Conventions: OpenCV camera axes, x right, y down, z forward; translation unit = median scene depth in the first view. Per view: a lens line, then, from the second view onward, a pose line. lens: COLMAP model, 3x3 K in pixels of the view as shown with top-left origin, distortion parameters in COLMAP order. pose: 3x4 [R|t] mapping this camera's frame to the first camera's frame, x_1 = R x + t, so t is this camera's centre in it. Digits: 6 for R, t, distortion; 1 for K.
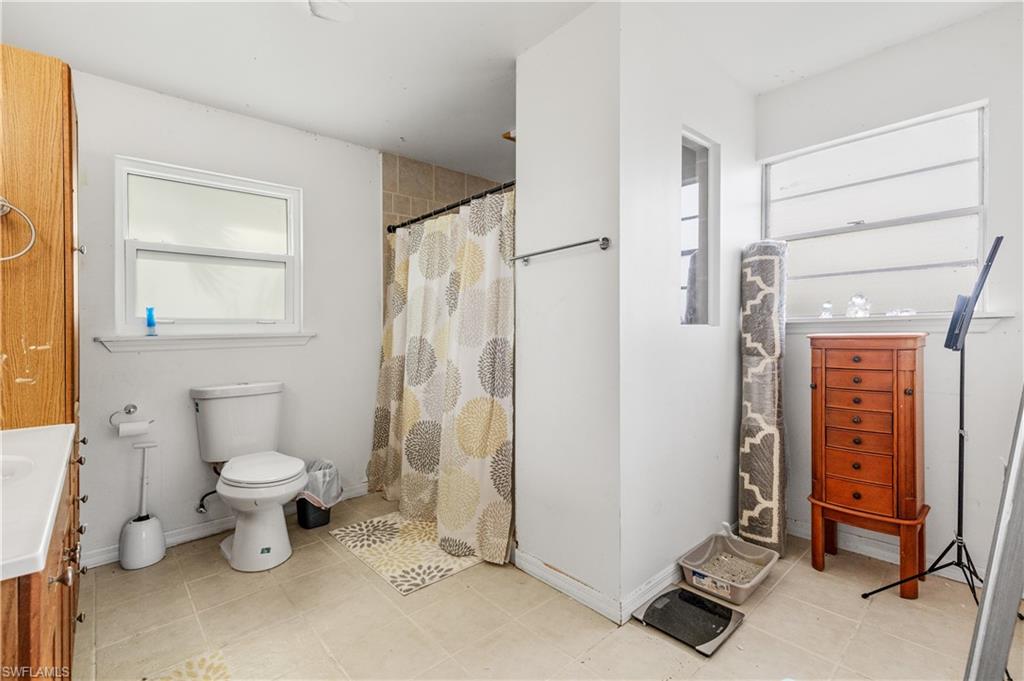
lens RADIAL K [[461.9, 0, 512.6], [0, 461.9, 336.8], [0, 0, 1]] dist [0.005136, 0.000502]
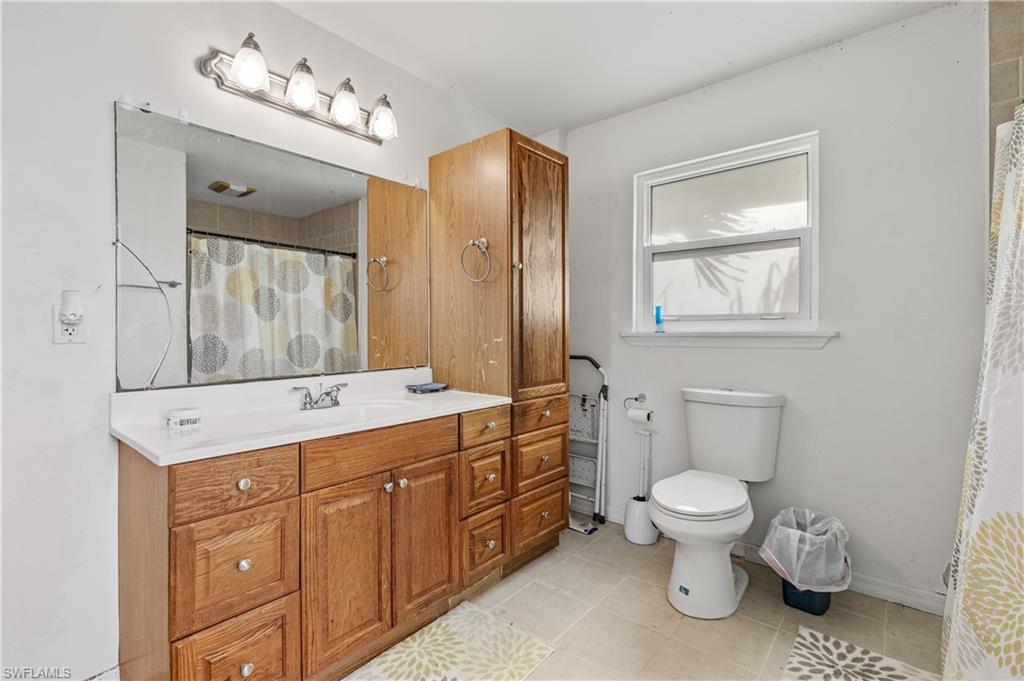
lens RADIAL K [[461.9, 0, 513.0], [0, 461.9, 330.1], [0, 0, 1]] dist [0.005136, 0.000502]
pose [[0.137027, 0.011836, -0.990497, 0.213503], [-0.011862, 0.999877, 0.010307, -0.013887], [0.990496, 0.010337, 0.137150, 0.483275]]
